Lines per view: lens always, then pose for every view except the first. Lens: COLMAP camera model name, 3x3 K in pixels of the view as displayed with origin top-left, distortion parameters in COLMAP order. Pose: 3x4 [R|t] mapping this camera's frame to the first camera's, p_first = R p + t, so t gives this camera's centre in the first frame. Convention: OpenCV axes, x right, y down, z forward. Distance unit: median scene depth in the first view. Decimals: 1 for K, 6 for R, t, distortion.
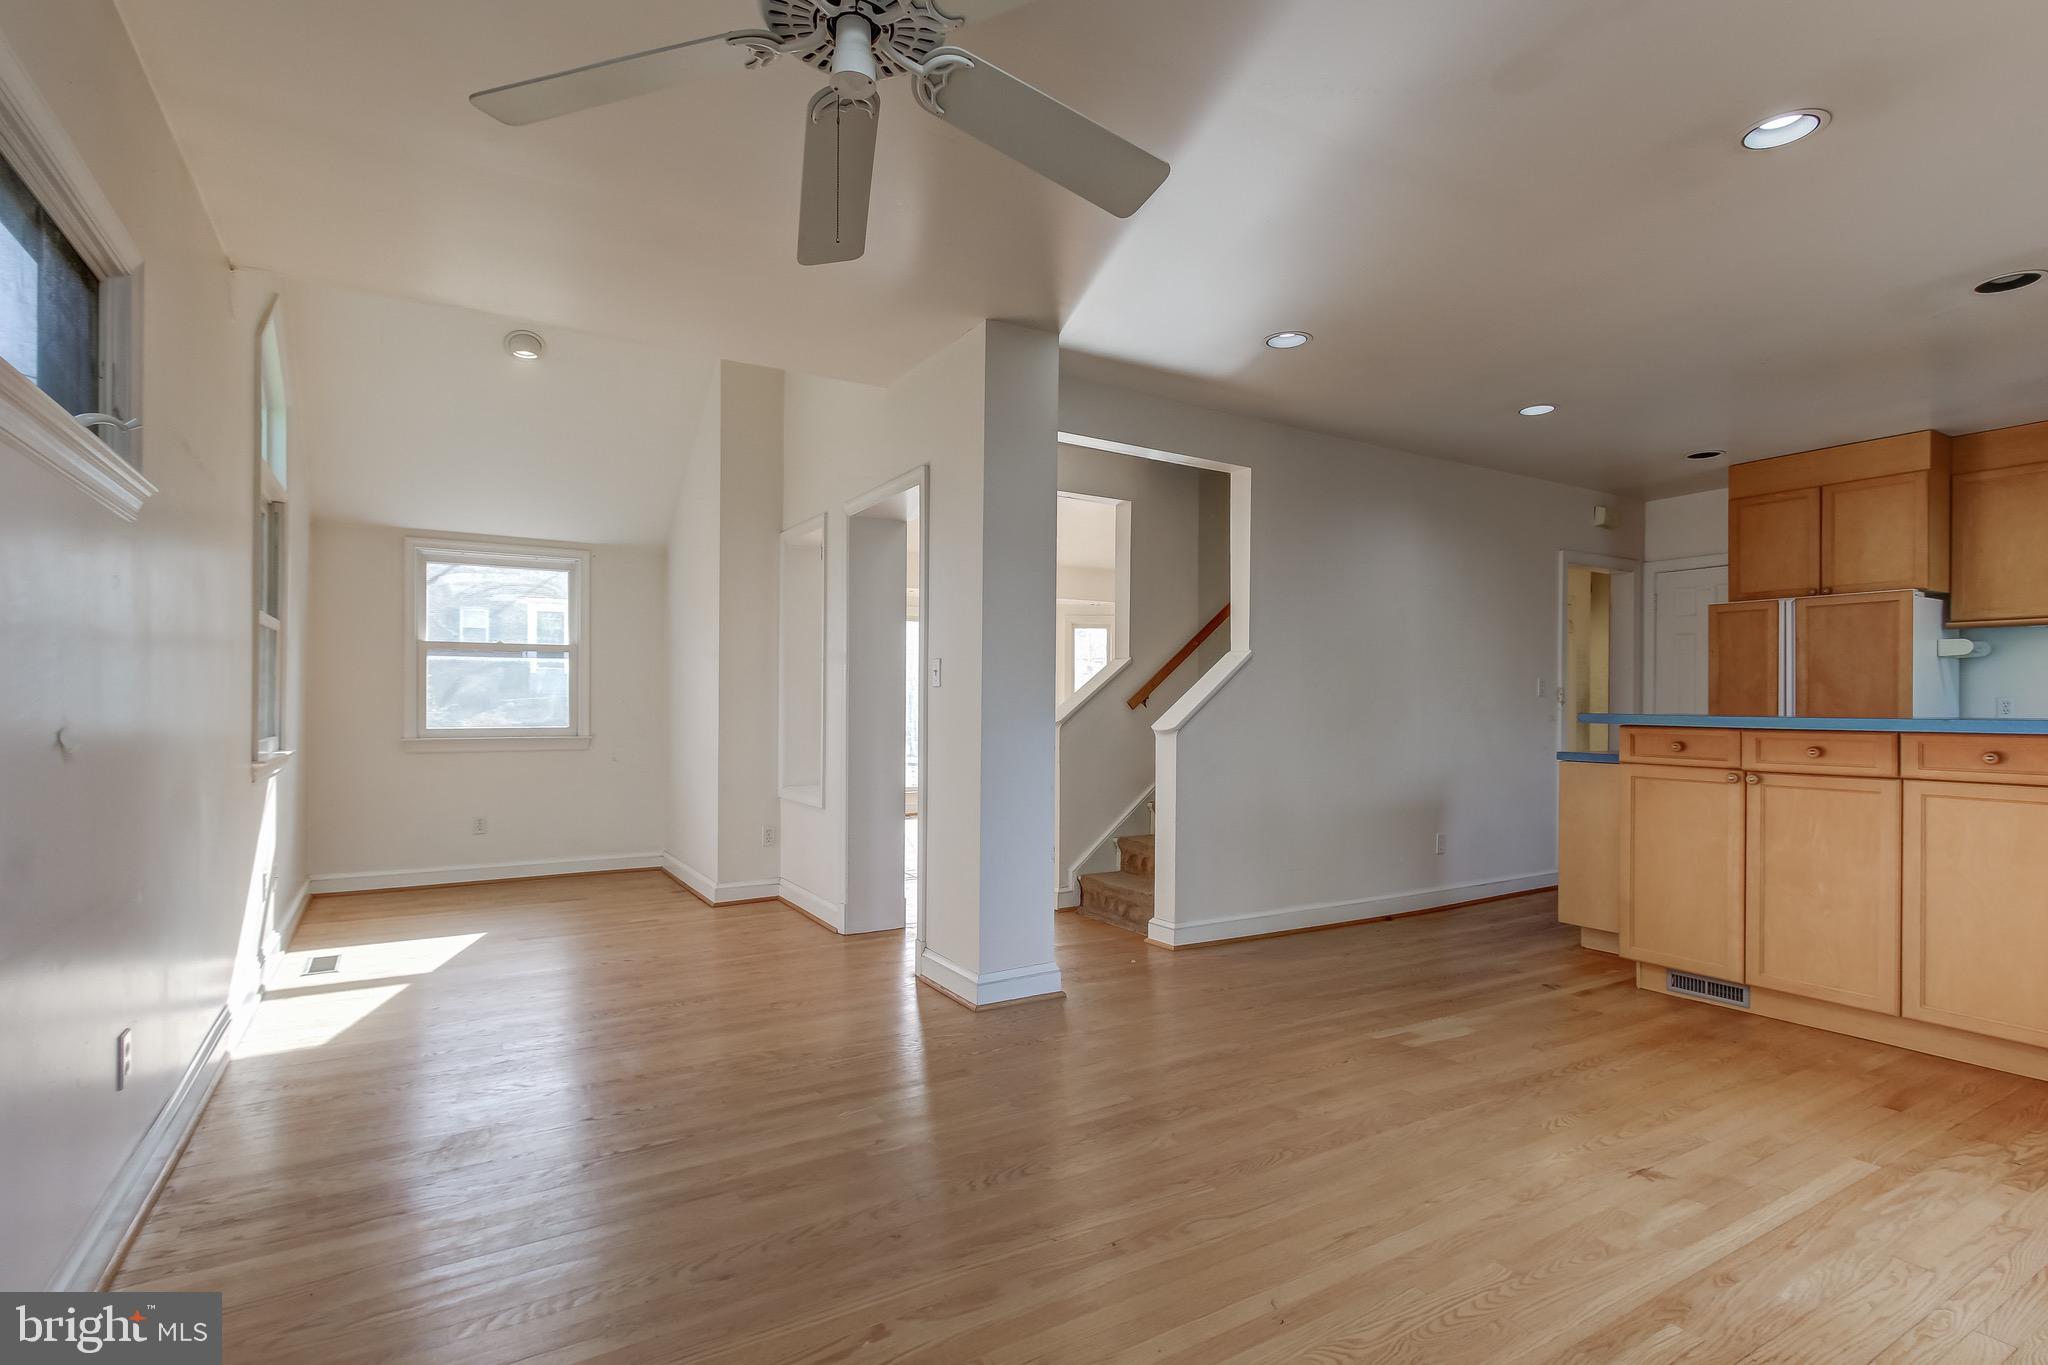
lens RADIAL K [[989.5, 0, 1022.5], [0, 989.5, 705.8], [0, 0, 1]] dist [0.002029, 0.000923]
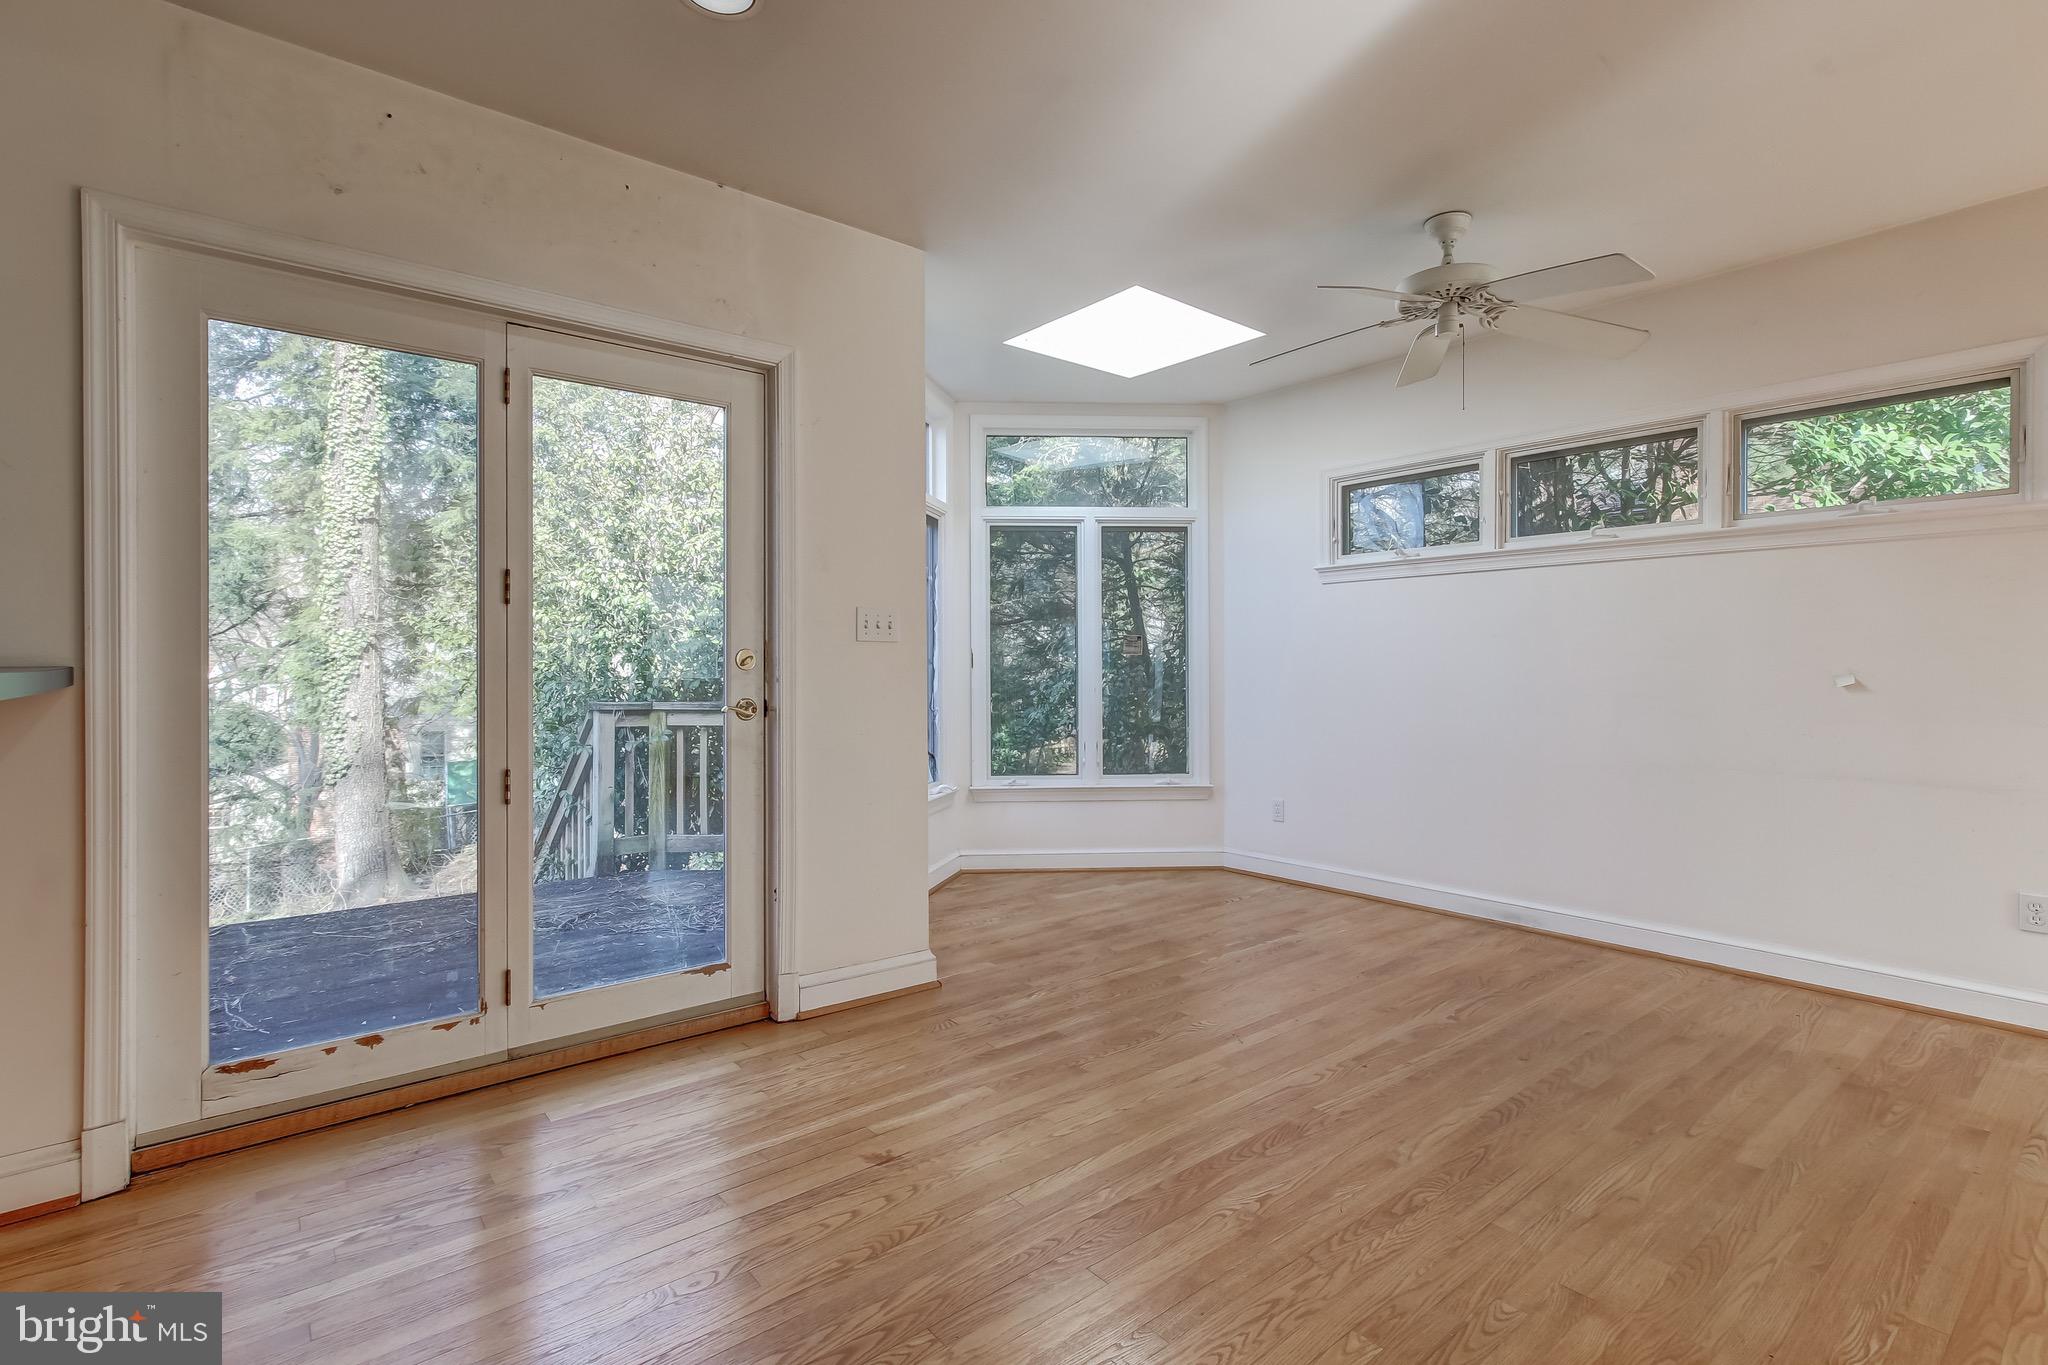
lens RADIAL K [[970.5, 0, 1023.0], [0, 970.5, 667.6], [0, 0, 1]] dist [-0.000793, 0.001177]
pose [[-0.990081, -0.004515, -0.140422, 0.356488], [-0.004887, 0.999985, 0.002302, 0.005412], [0.140410, 0.002965, -0.990089, 1.081345]]
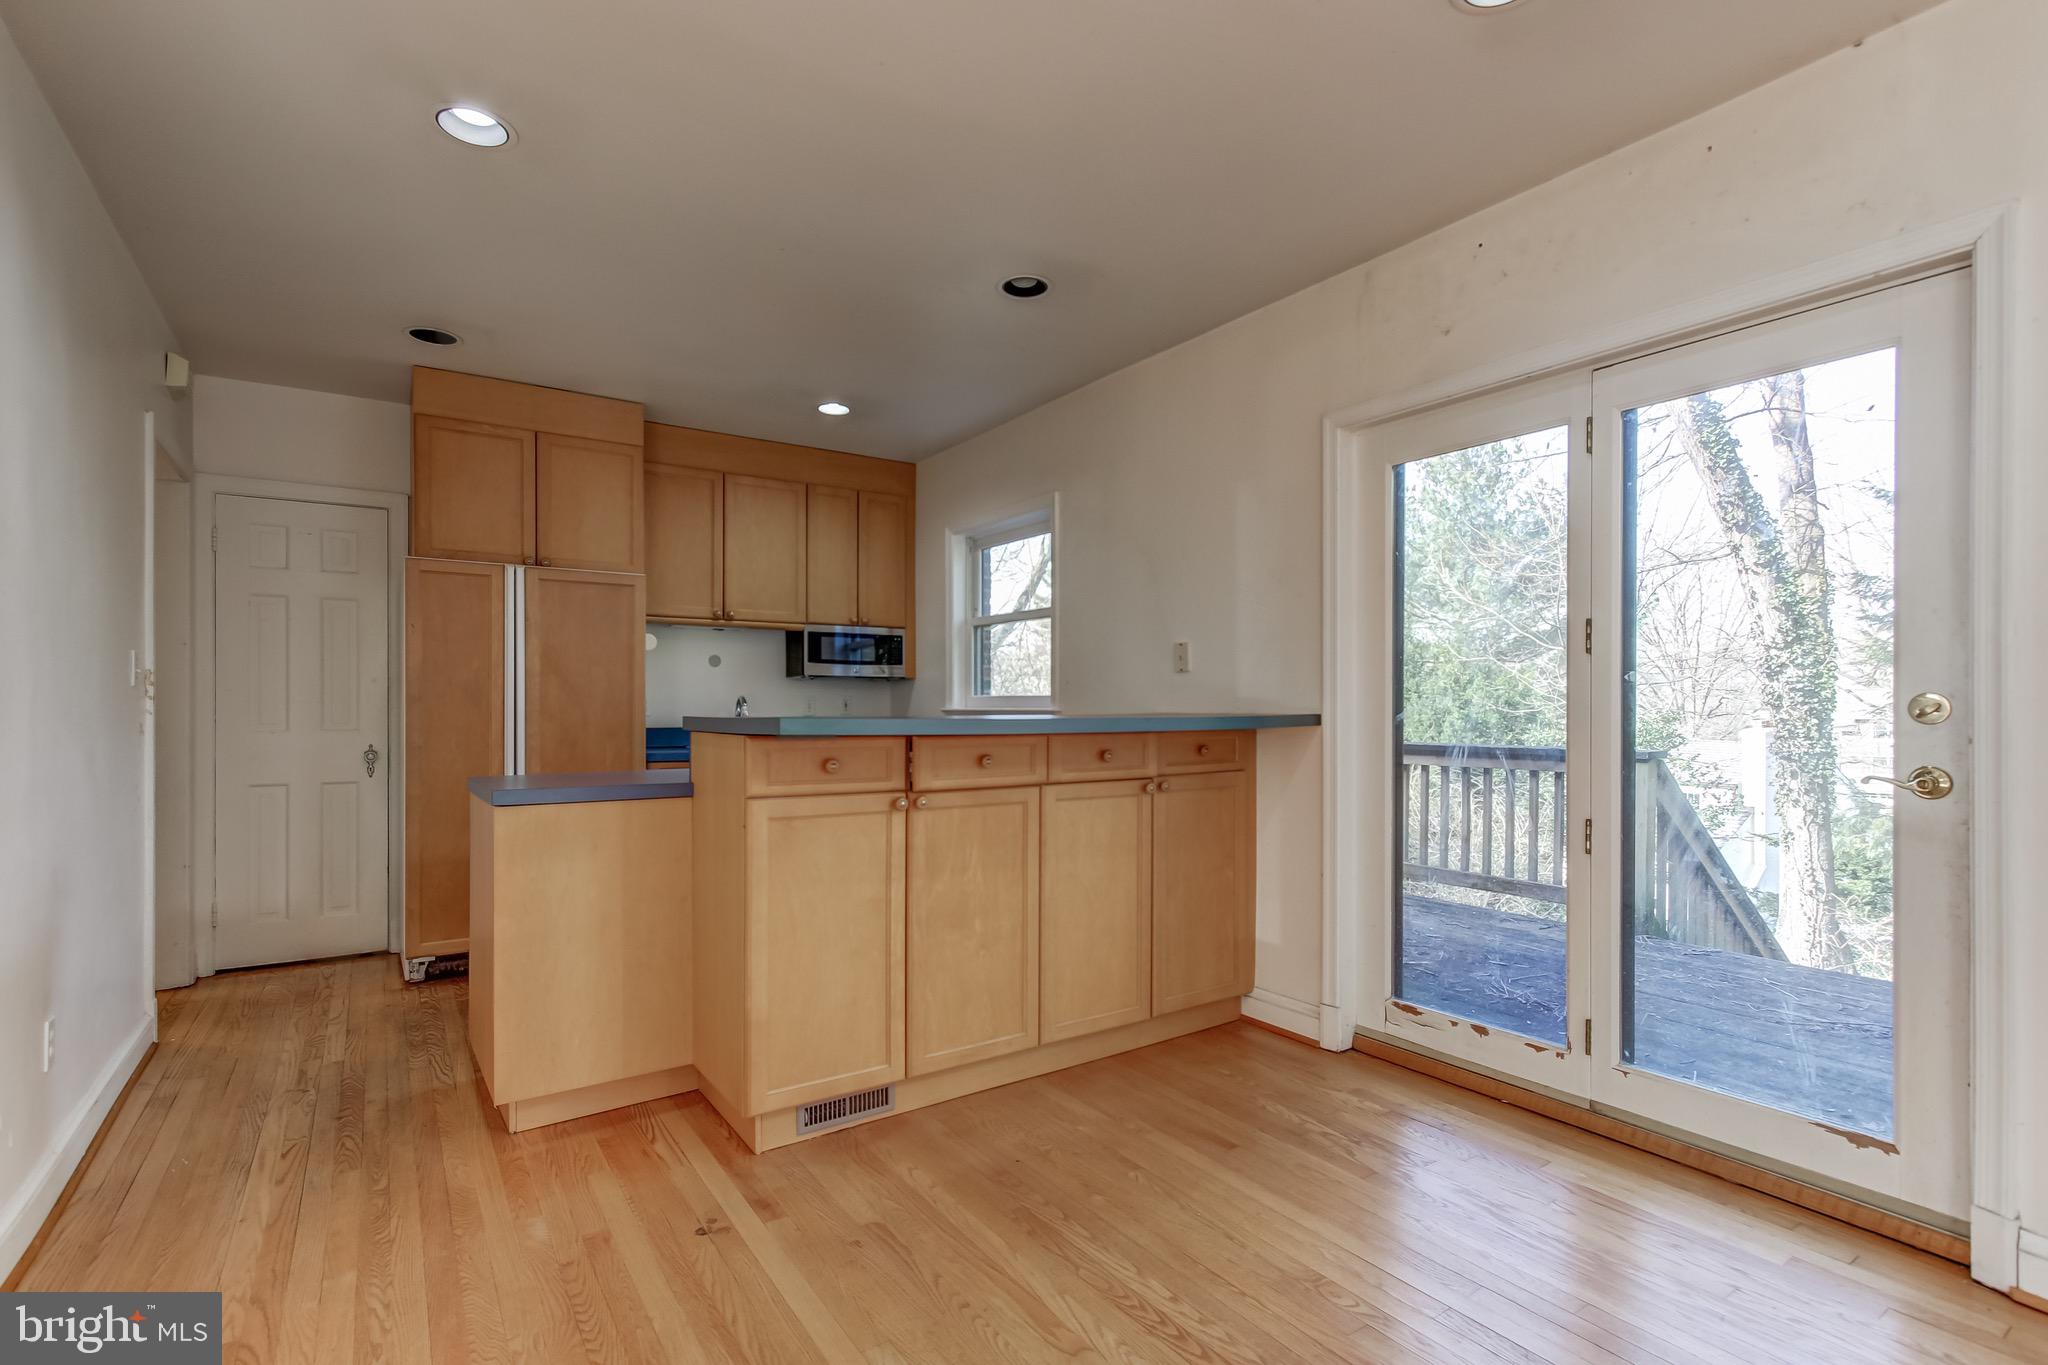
lens RADIAL K [[957.6, 0, 1019.0], [0, 957.6, 708.8], [0, 0, 1]] dist [0.007230, 0.000643]
pose [[-0.048761, -0.007743, 0.998780, 0.007265], [0.001296, 0.999969, 0.007816, -0.002113], [-0.998810, 0.001676, -0.048749, 0.820723]]
